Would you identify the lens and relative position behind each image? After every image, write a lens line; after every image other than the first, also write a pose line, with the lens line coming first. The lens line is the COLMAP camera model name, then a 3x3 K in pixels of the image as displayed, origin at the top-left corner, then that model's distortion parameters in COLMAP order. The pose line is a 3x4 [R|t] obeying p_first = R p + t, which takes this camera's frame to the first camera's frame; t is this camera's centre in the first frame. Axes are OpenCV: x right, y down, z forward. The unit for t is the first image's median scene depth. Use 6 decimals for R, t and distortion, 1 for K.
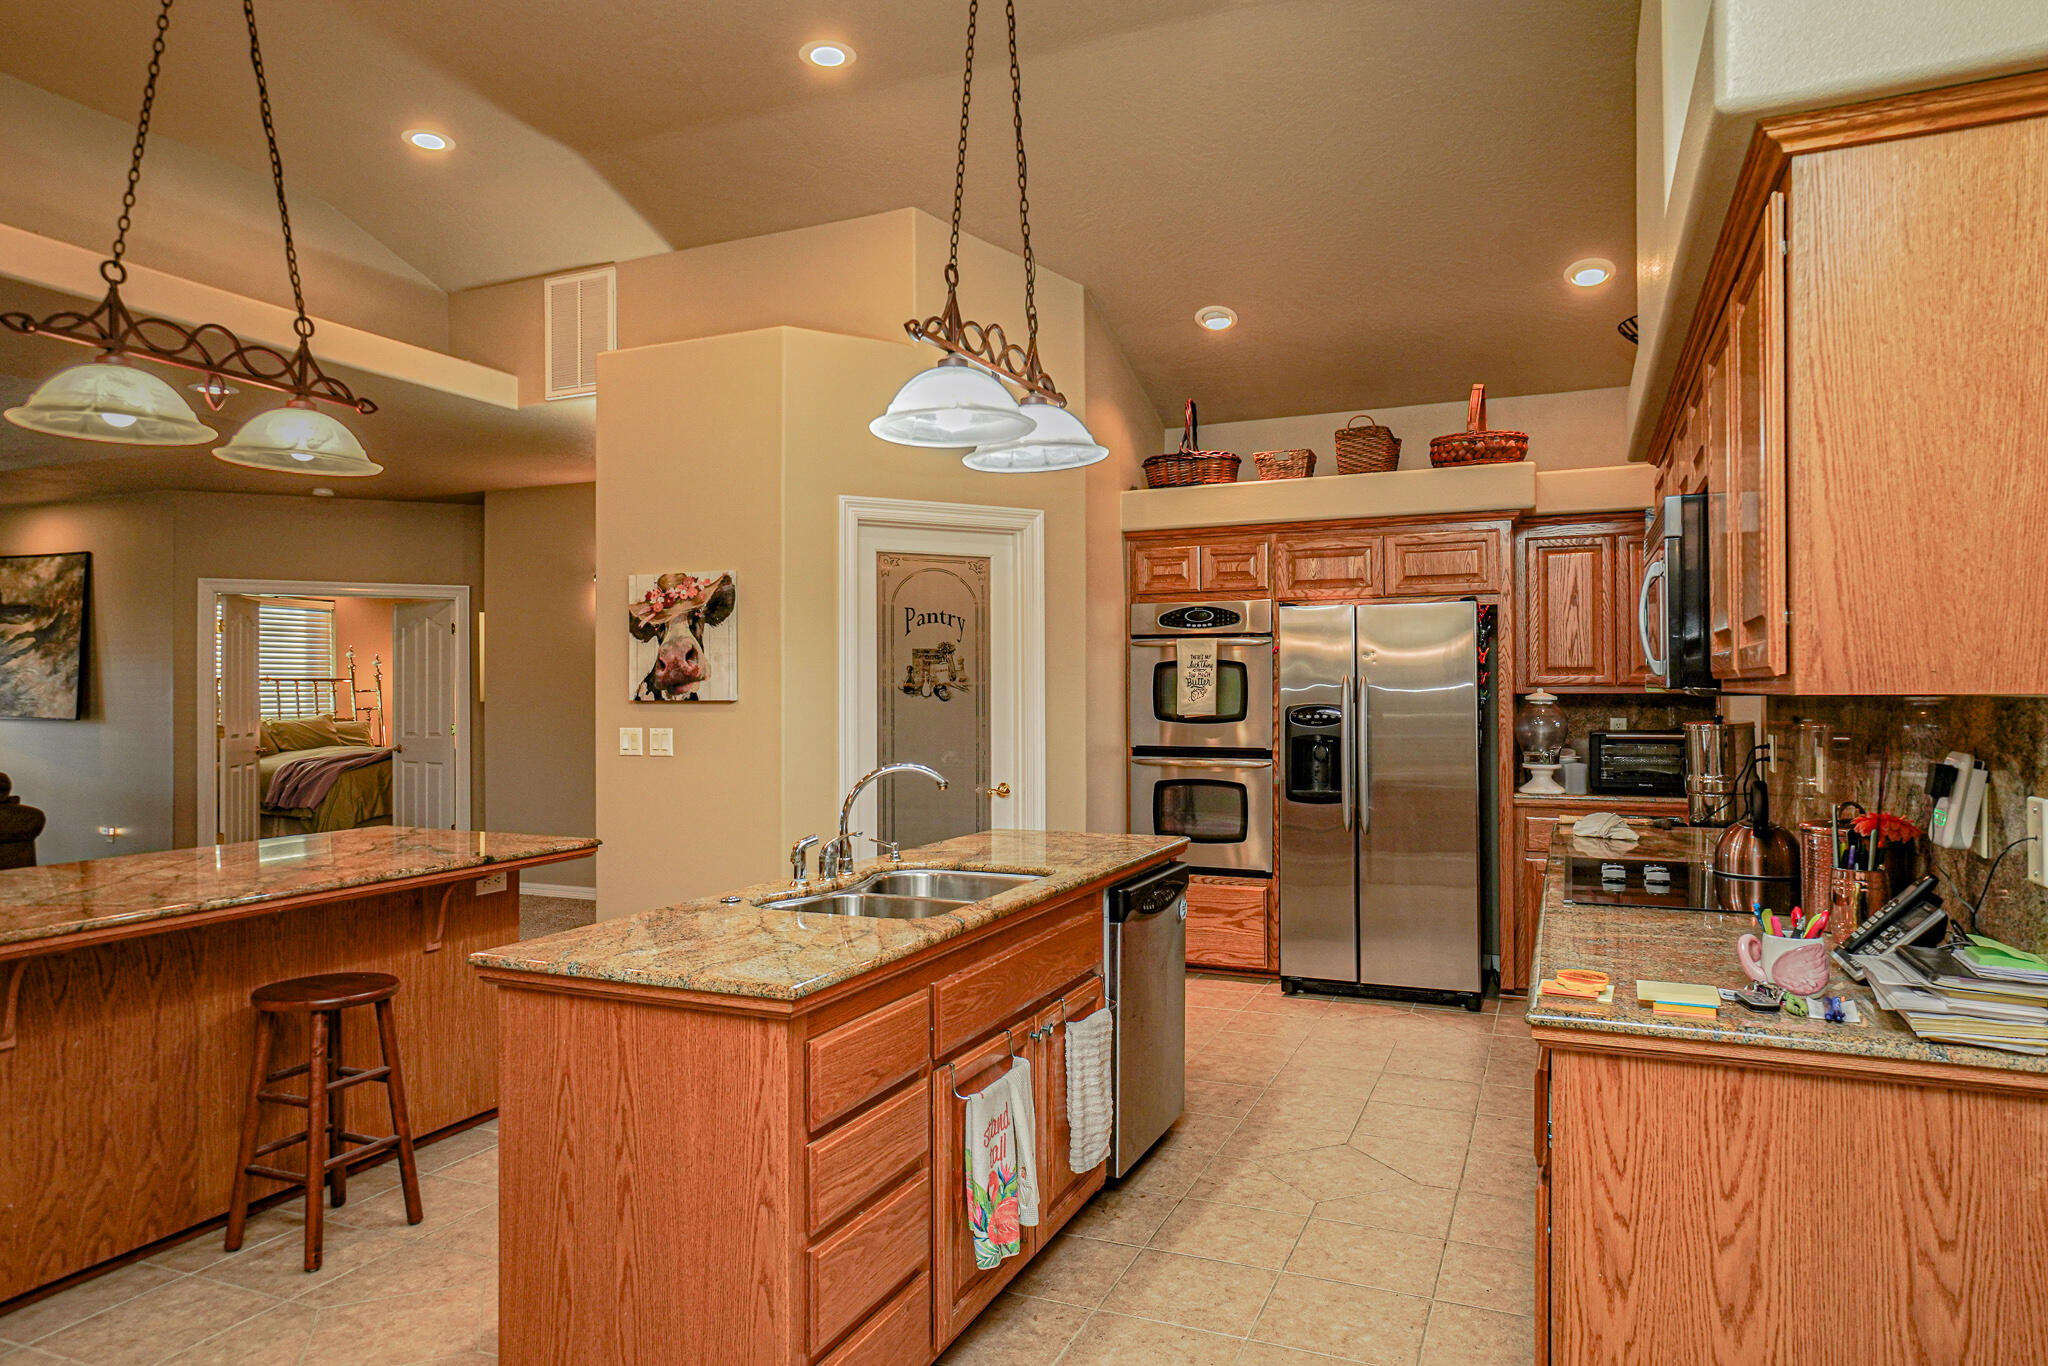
lens RADIAL K [[1264.6, 0, 1024.0], [0, 1264.6, 683.0], [0, 0, 1]] dist [0.002896, 0.005171]
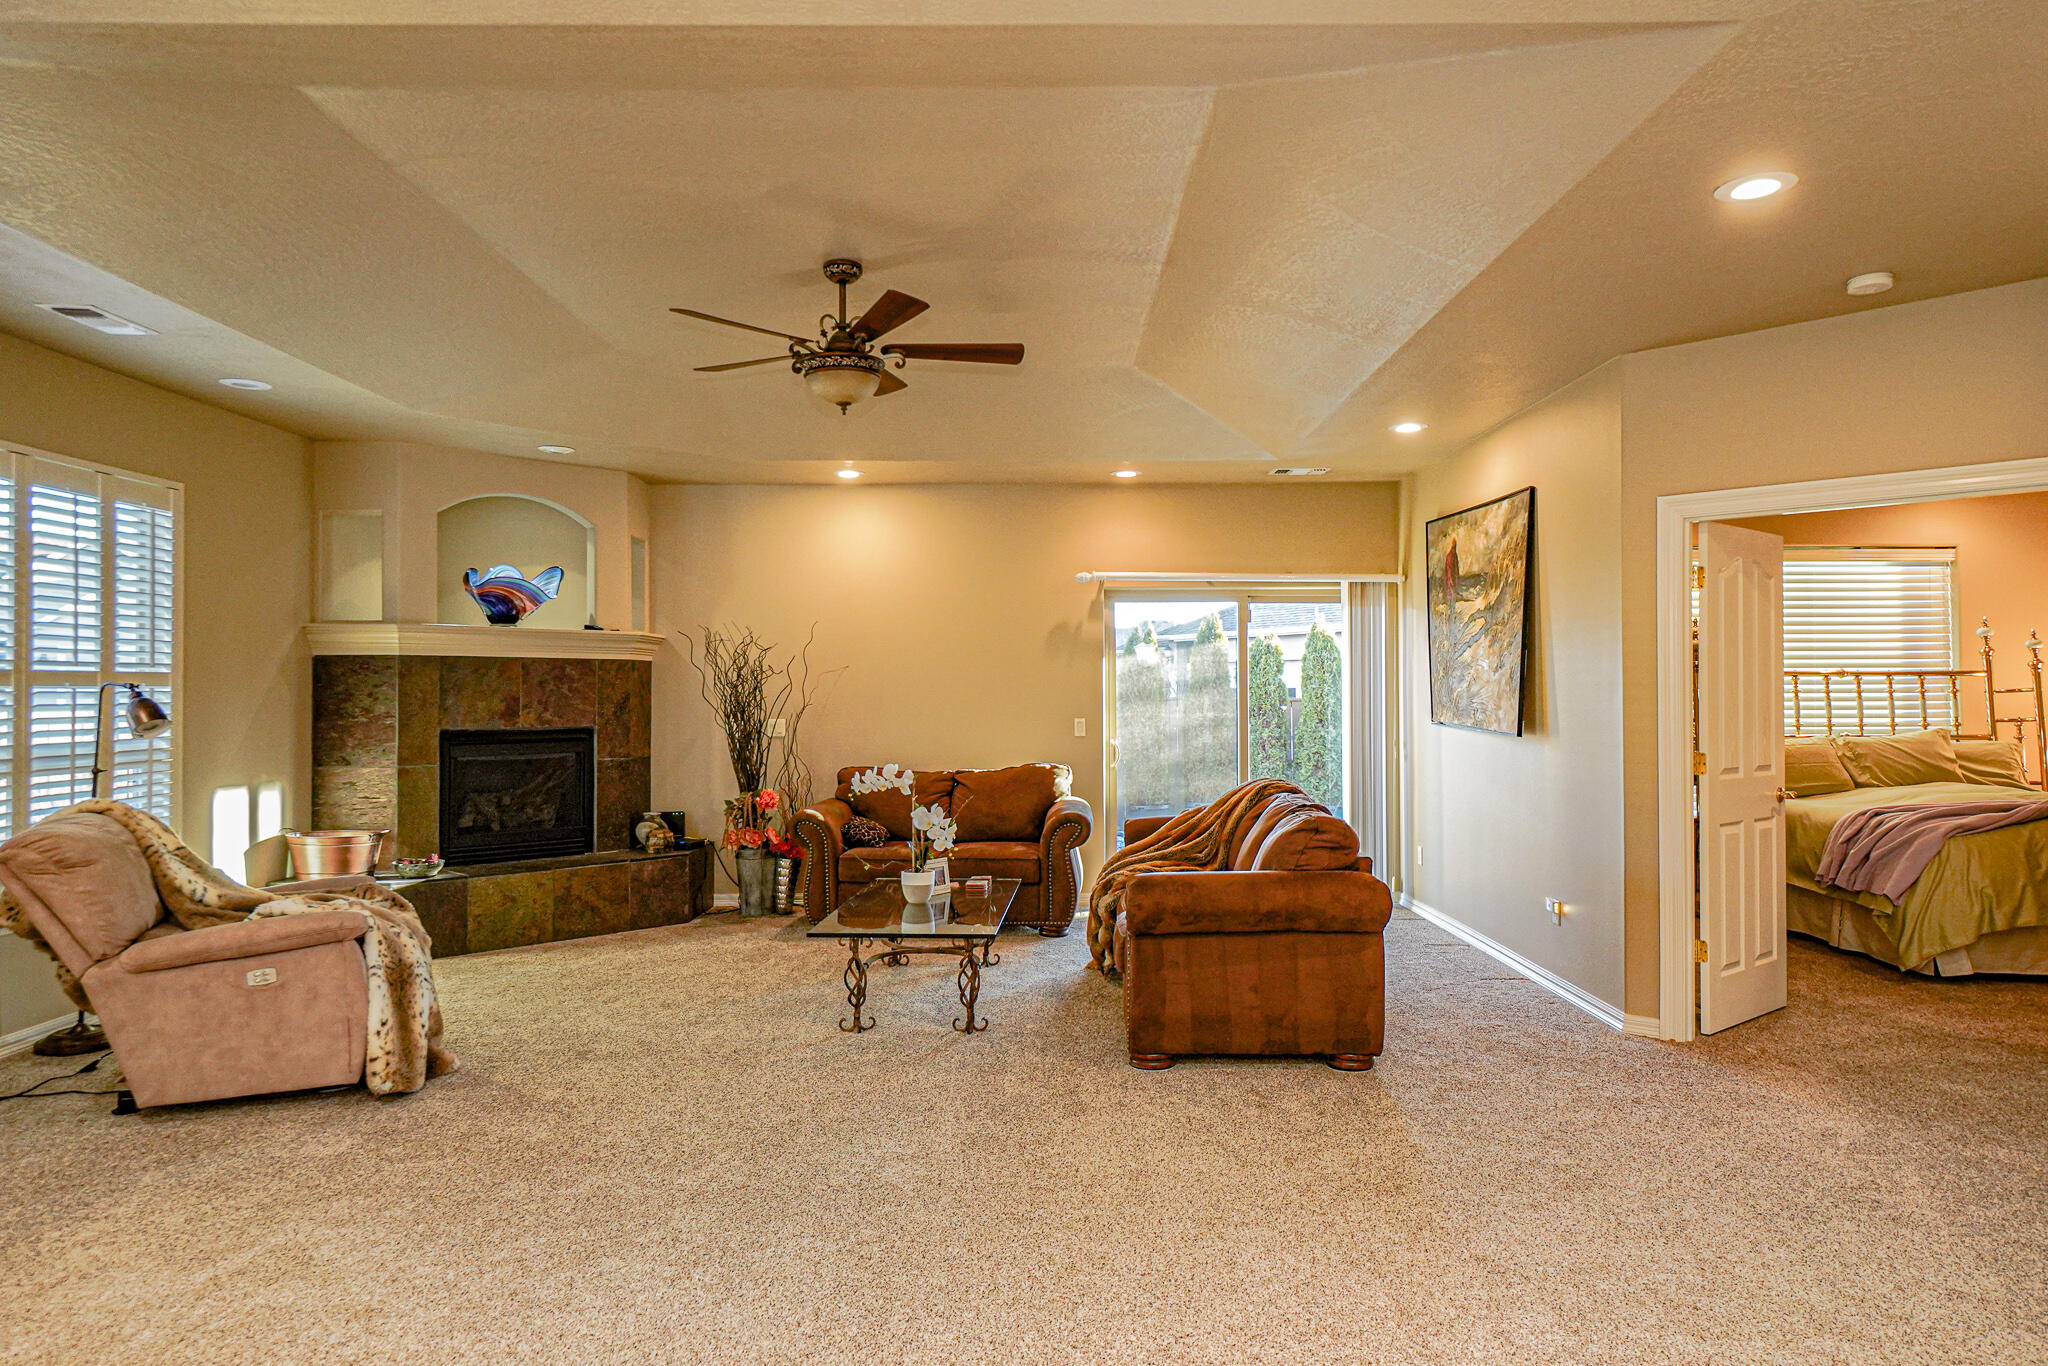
lens RADIAL K [[1274.7, 0, 1040.3], [0, 1274.7, 685.8], [0, 0, 1]] dist [0.001073, 0.002896]
pose [[0.408967, -0.005682, -0.912532, -0.396963], [0.007099, 0.999970, -0.003045, 0.005694], [0.912522, -0.005233, 0.408995, 0.847039]]
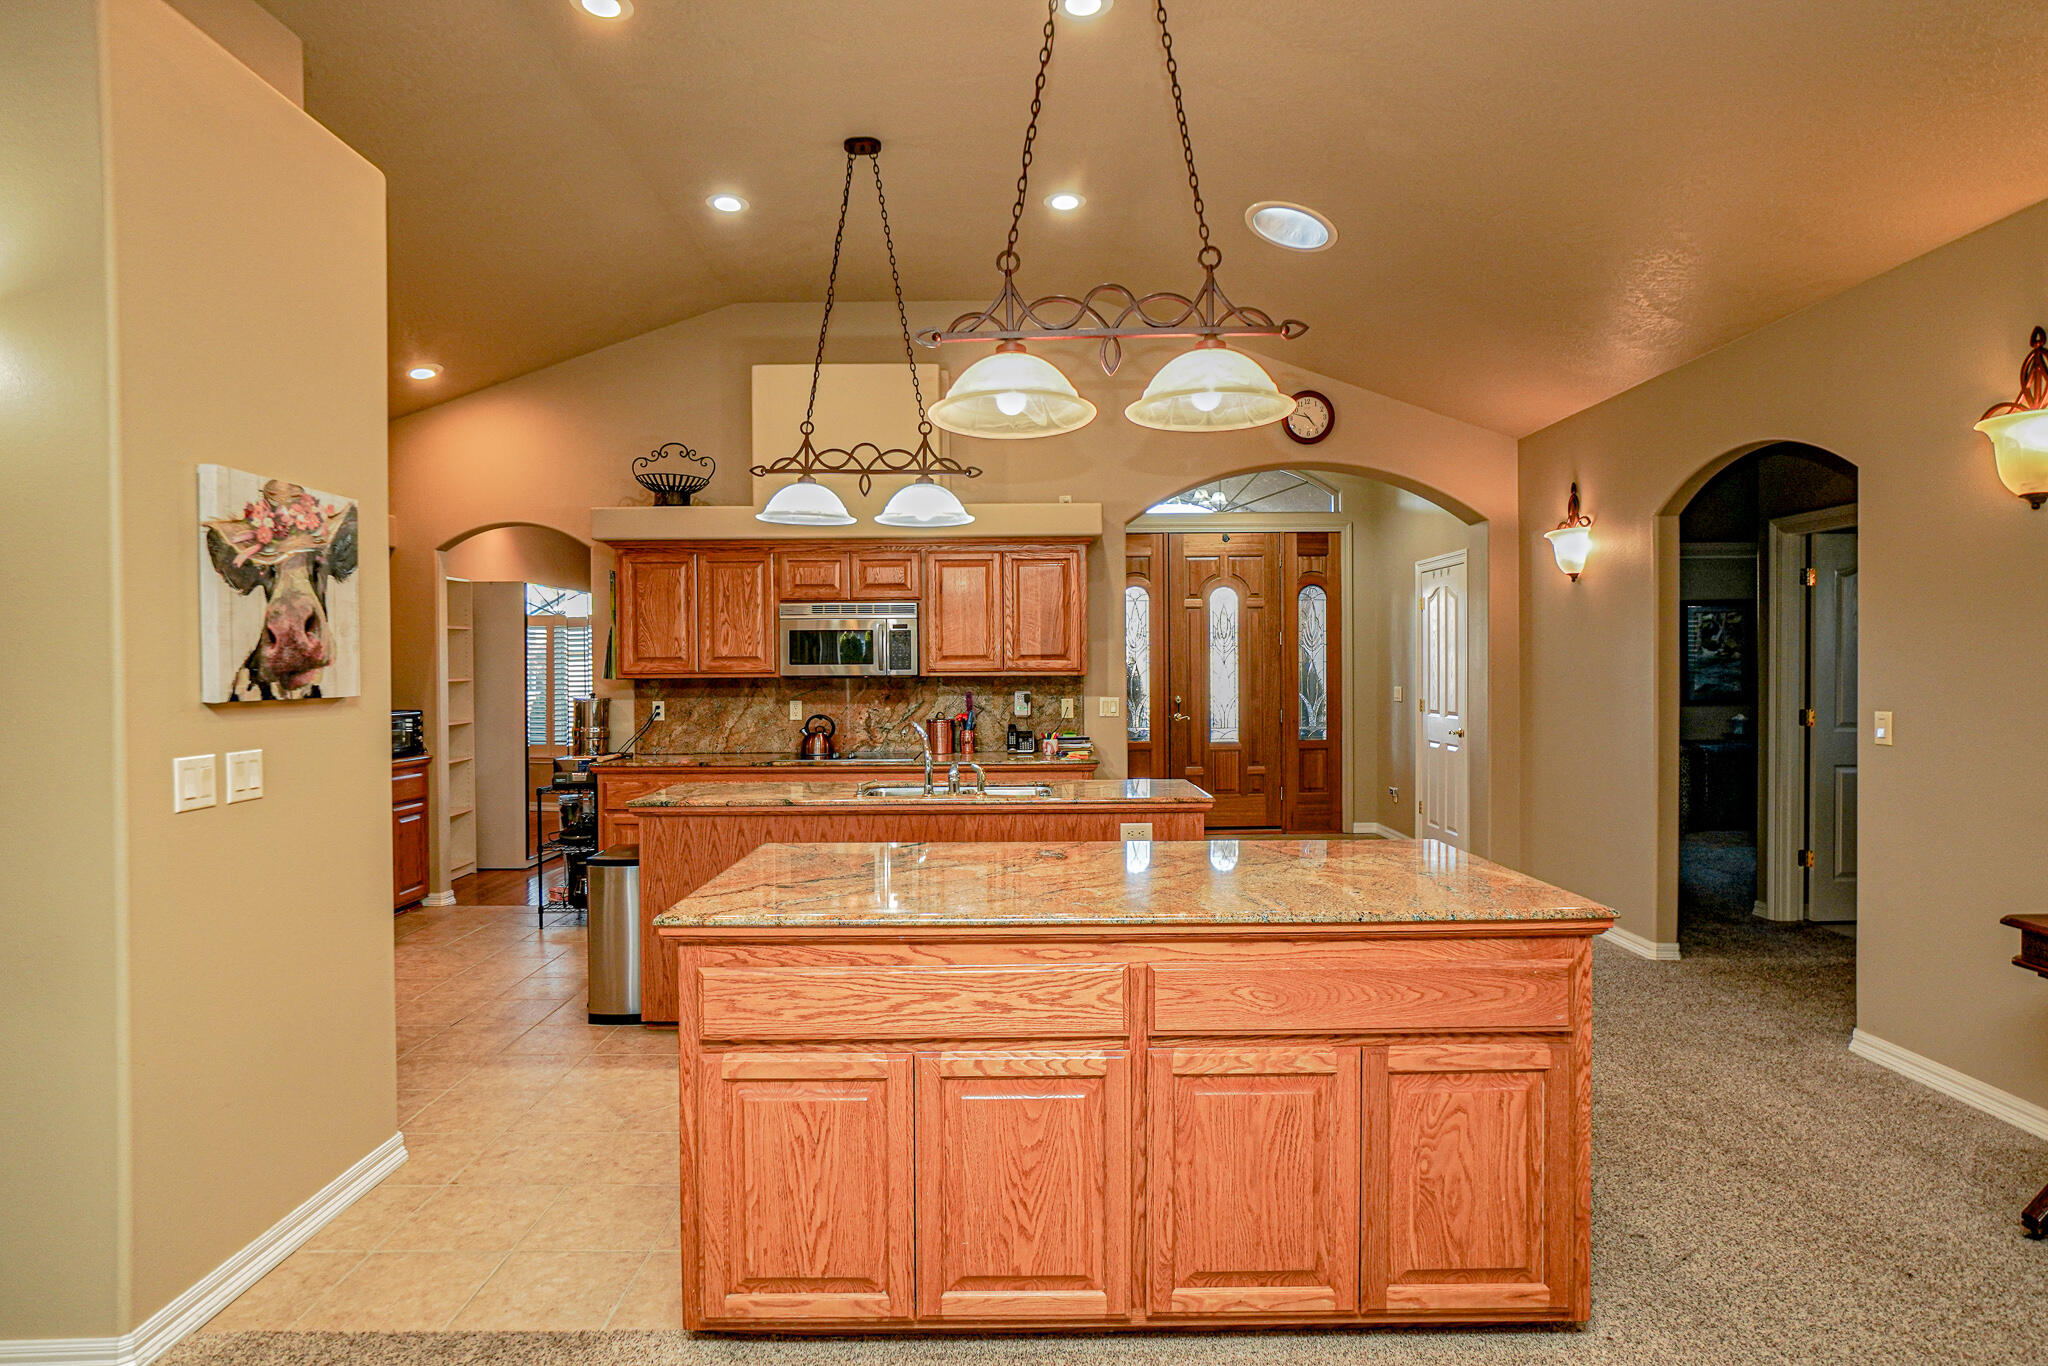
lens RADIAL K [[1105.0, 0, 1018.1], [0, 1105.0, 684.7], [0, 0, 1]] dist [-0.024746, 0.001016]
pose [[-0.403738, -0.005907, 0.914856, -0.871039], [0.002829, 0.999966, 0.007705, 0.004004], [-0.914870, 0.005699, -0.403708, 0.889906]]
